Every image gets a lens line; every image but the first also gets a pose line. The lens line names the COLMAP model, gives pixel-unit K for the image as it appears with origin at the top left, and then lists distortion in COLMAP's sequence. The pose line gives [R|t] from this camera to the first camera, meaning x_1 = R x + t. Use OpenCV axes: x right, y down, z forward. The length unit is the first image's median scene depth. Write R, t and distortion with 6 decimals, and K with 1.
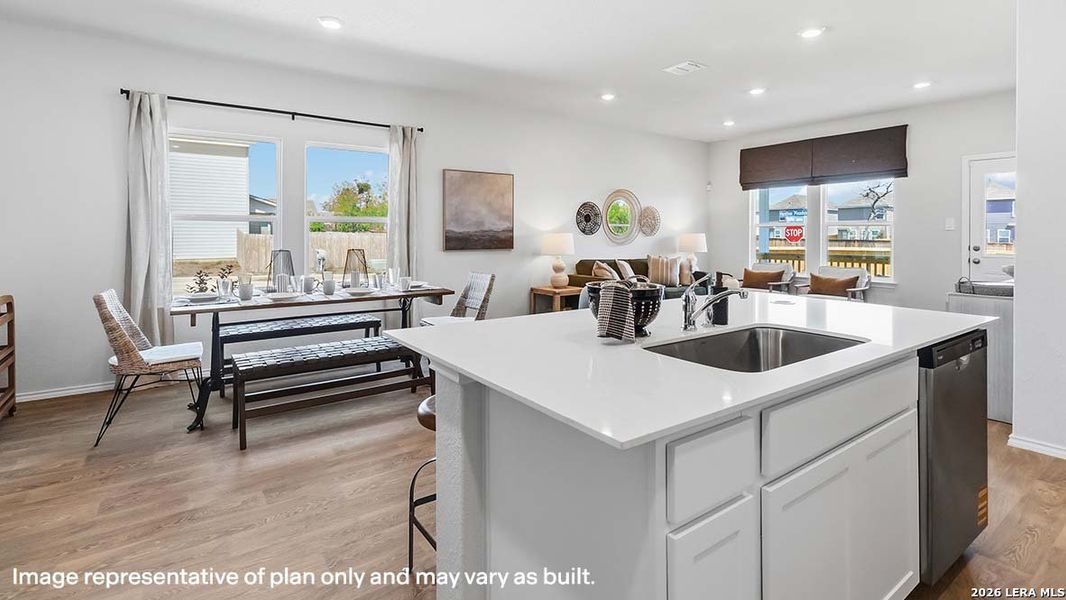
lens RADIAL K [[513.5, 0, 542.8], [0, 513.5, 238.0], [0, 0, 1]] dist [0.001416, 0.000730]
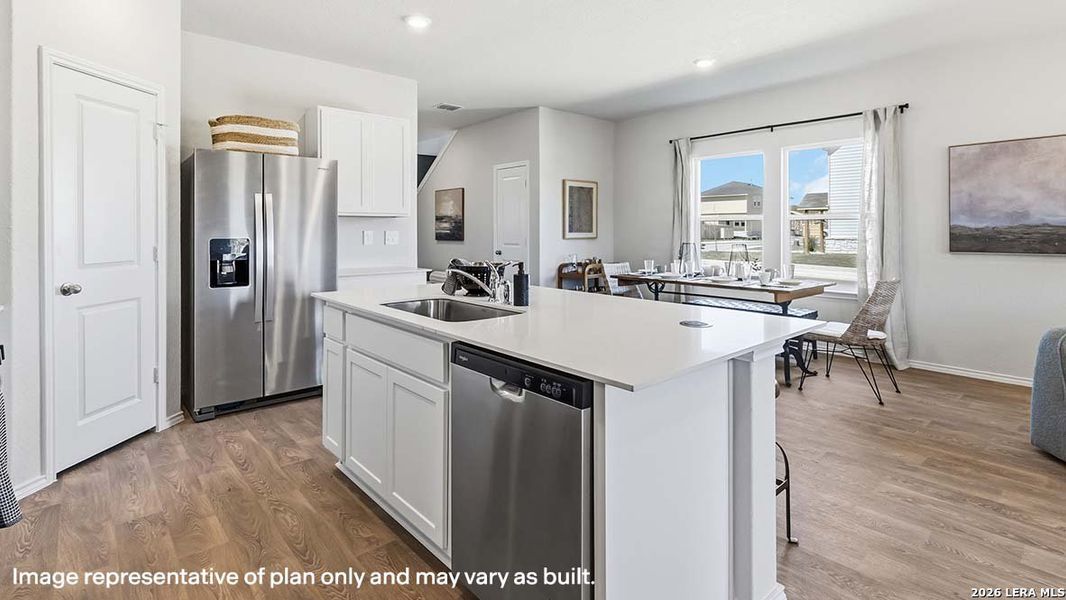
lens RADIAL K [[513.5, 0, 543.8], [0, 513.5, 232.7], [0, 0, 1]] dist [0.001416, 0.000730]
pose [[0.093301, 0.001909, -0.995636, 0.489918], [-0.005995, 0.999981, 0.001355, -0.002061], [0.995620, 0.005842, 0.093311, 0.305199]]
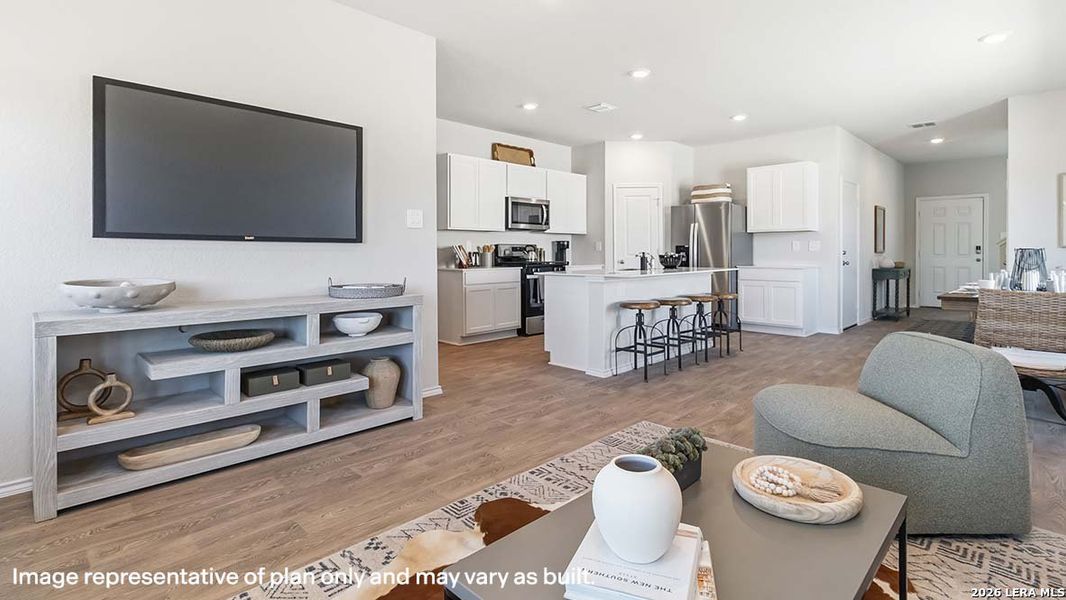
lens RADIAL K [[513.5, 0, 544.6], [0, 513.5, 250.4], [0, 0, 1]] dist [0.001416, 0.000730]
pose [[-0.985377, 0.000865, -0.170385, 0.433196], [0.000054, 0.999989, 0.004761, 0.013310], [0.170387, 0.004683, -0.985366, 1.177252]]
